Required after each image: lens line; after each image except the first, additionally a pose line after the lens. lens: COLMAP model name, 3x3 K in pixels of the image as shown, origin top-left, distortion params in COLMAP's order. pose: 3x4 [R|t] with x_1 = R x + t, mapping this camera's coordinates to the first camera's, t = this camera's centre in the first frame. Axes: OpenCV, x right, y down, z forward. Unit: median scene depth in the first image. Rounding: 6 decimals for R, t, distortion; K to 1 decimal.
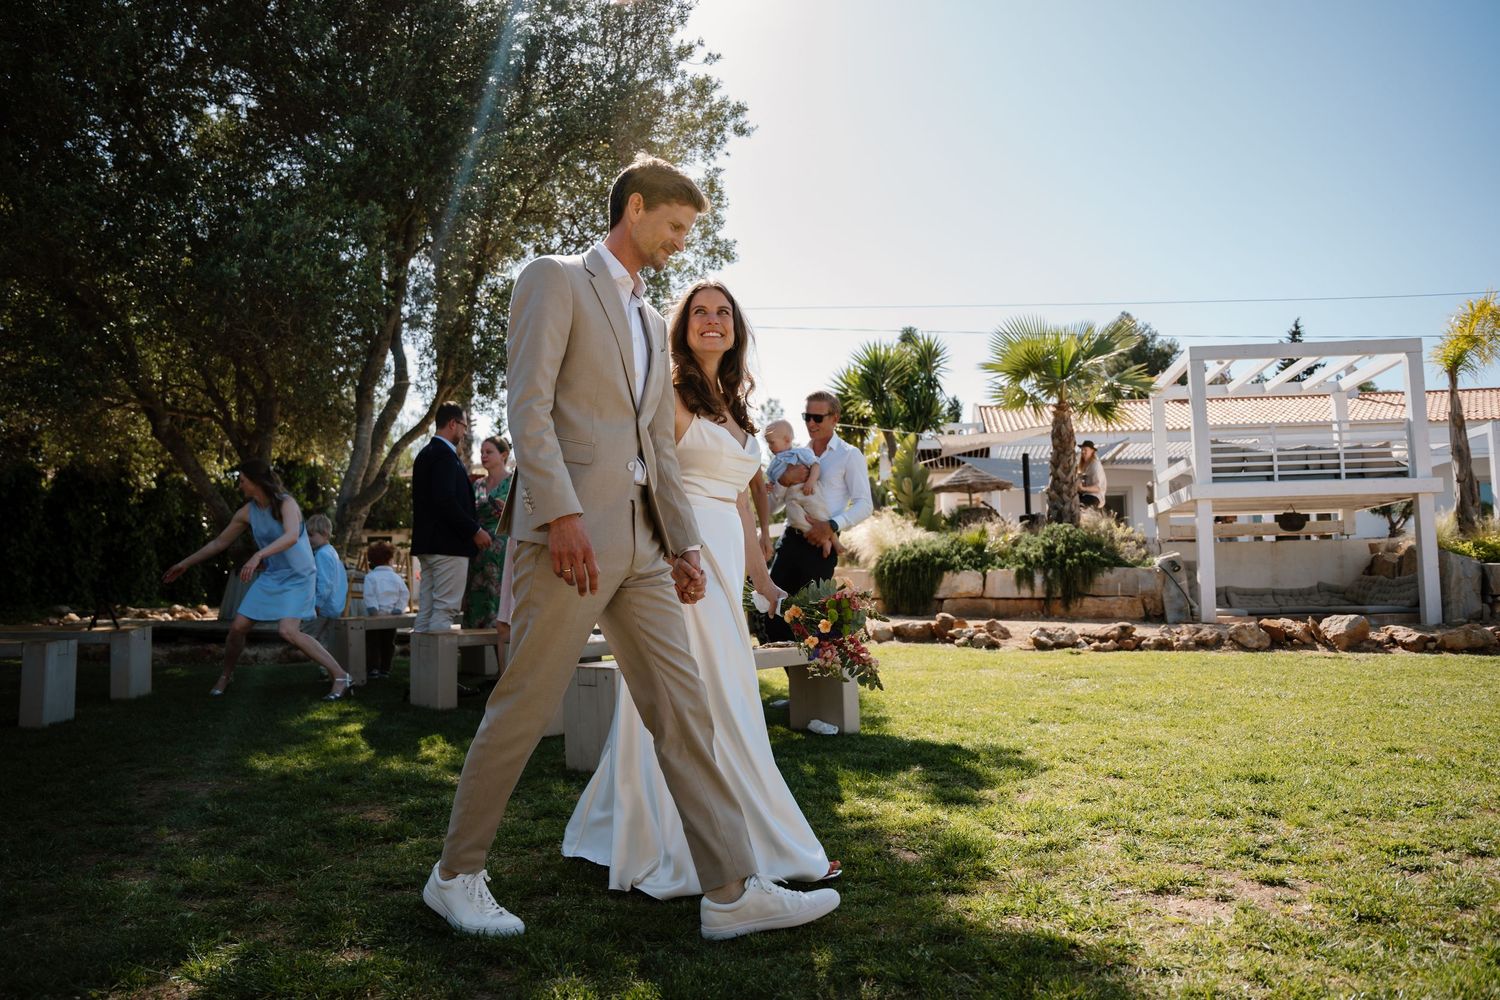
lens RADIAL K [[1035.1, 0, 750.0], [0, 1035.1, 500.0], [0, 0, 1]] dist [-0.171442, 0.131394]
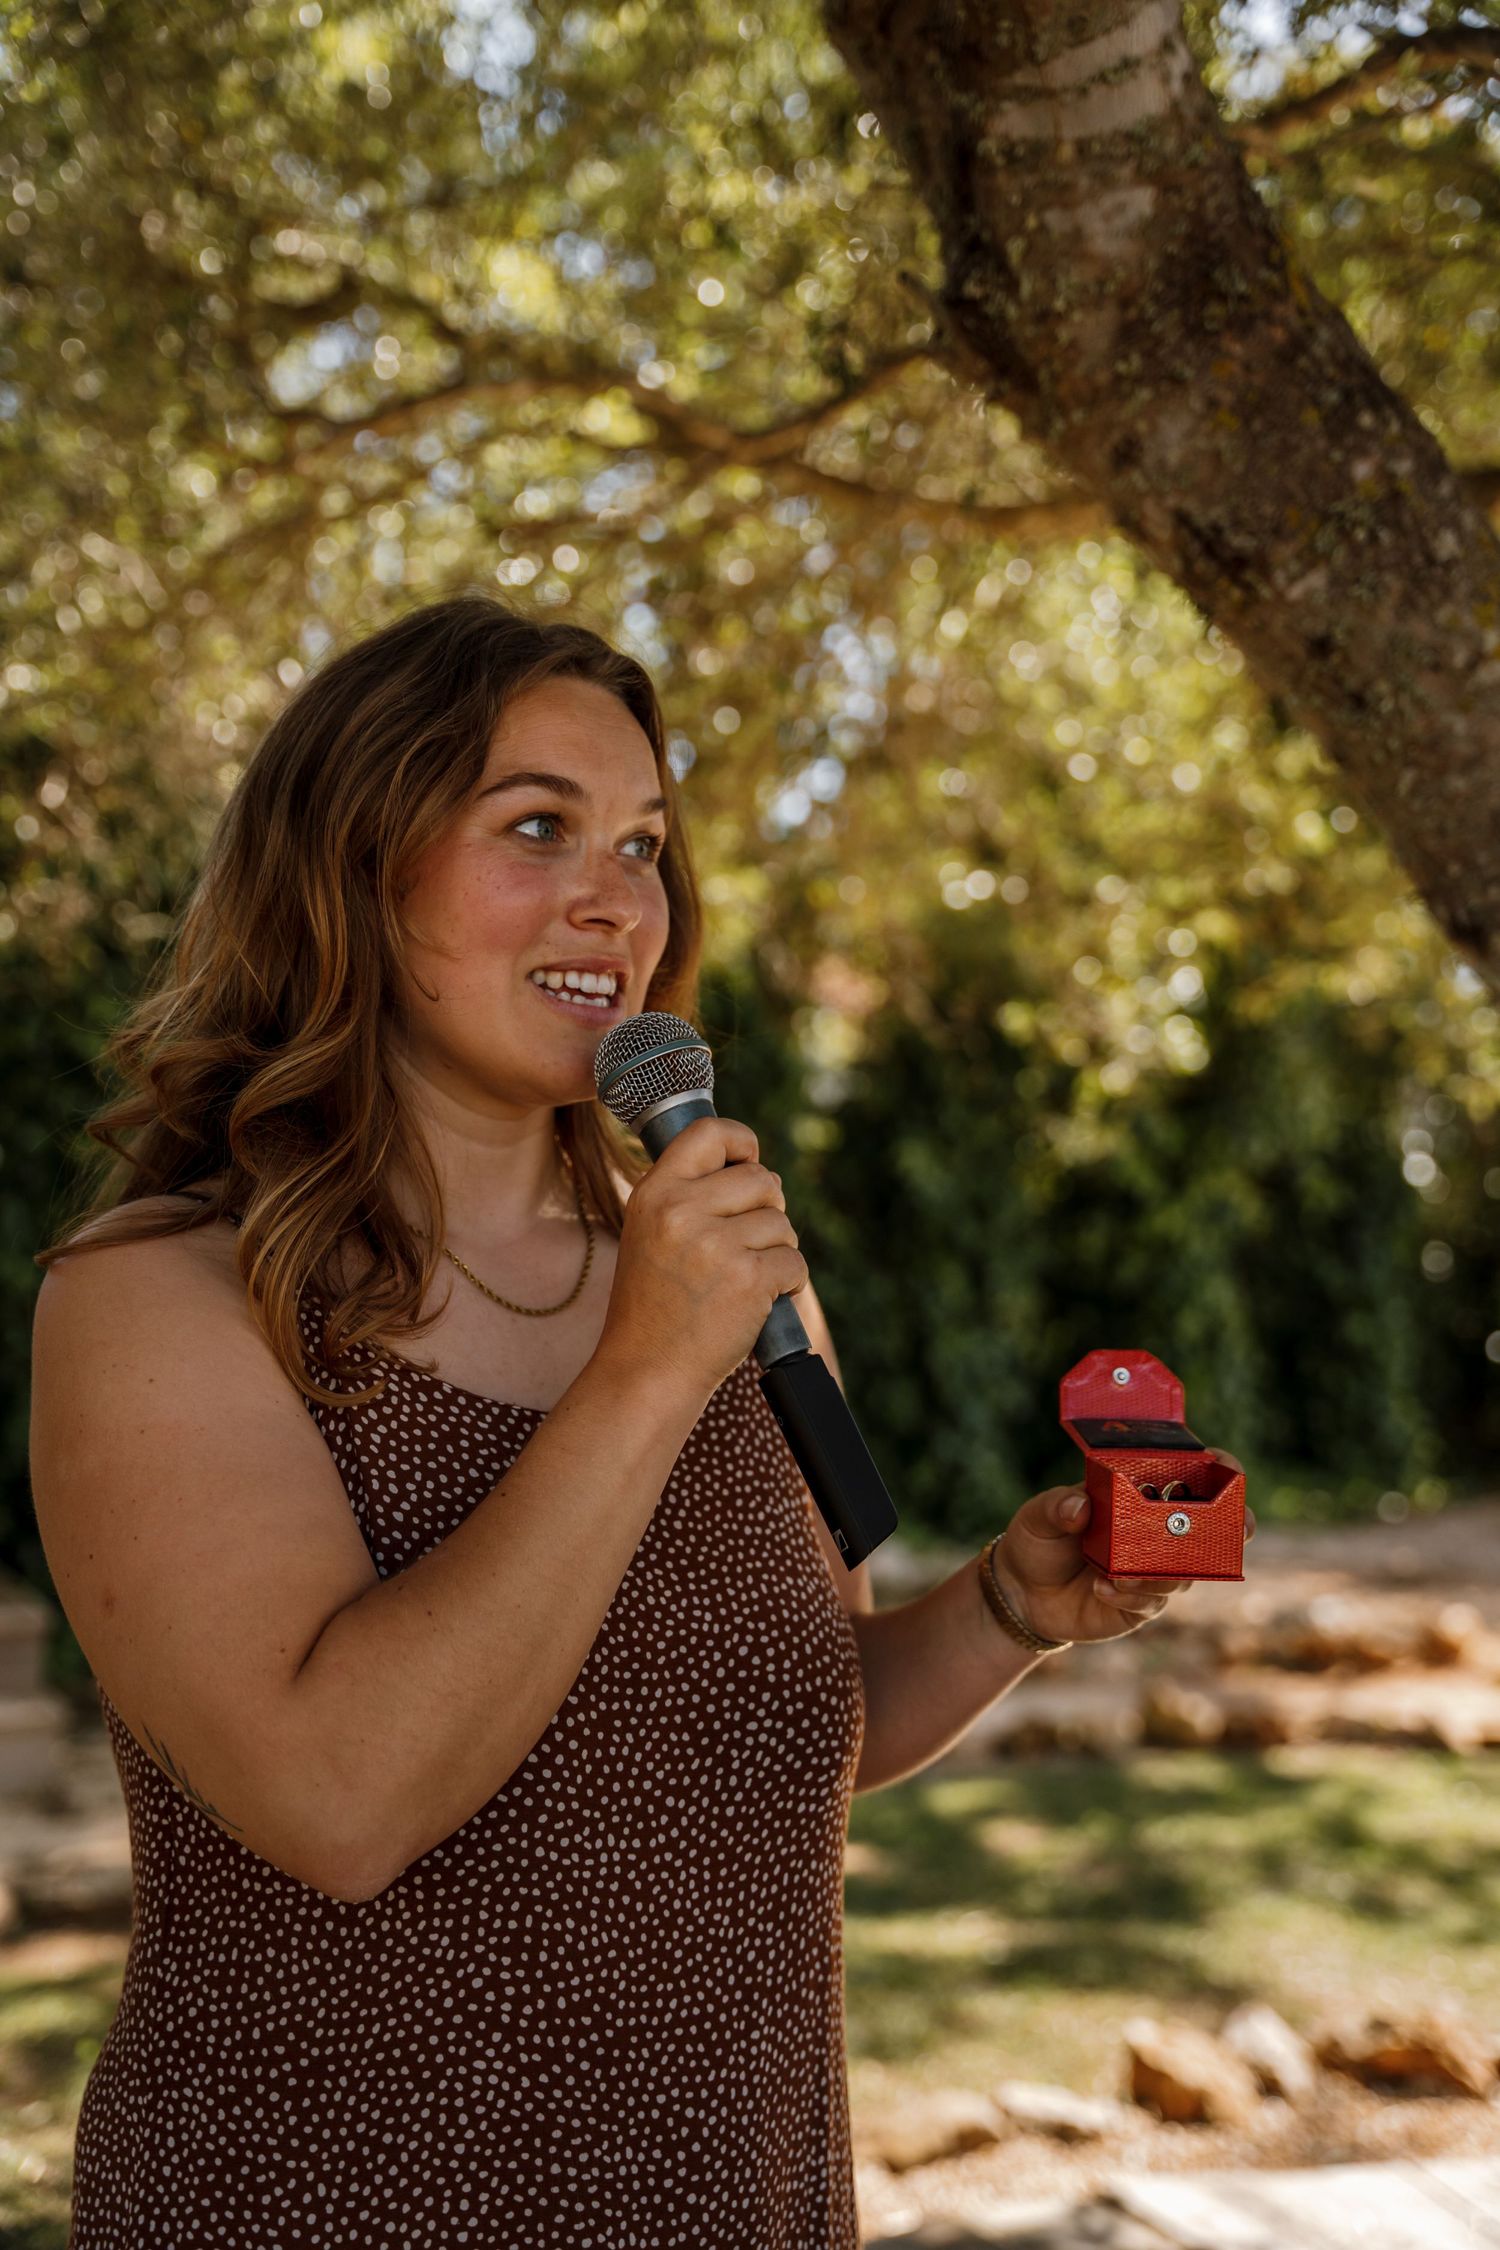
lens RADIAL K [[2768.2, 0, 750.0], [0, 2768.2, 1125.0], [0, 0, 1]] dist [-0.003445, -0.015246]
pose [[0.749377, -0.007246, -0.662104, -0.261472], [0.035378, 0.998950, 0.029109, -0.013360], [0.661198, -0.045238, 0.748846, 0.449778]]
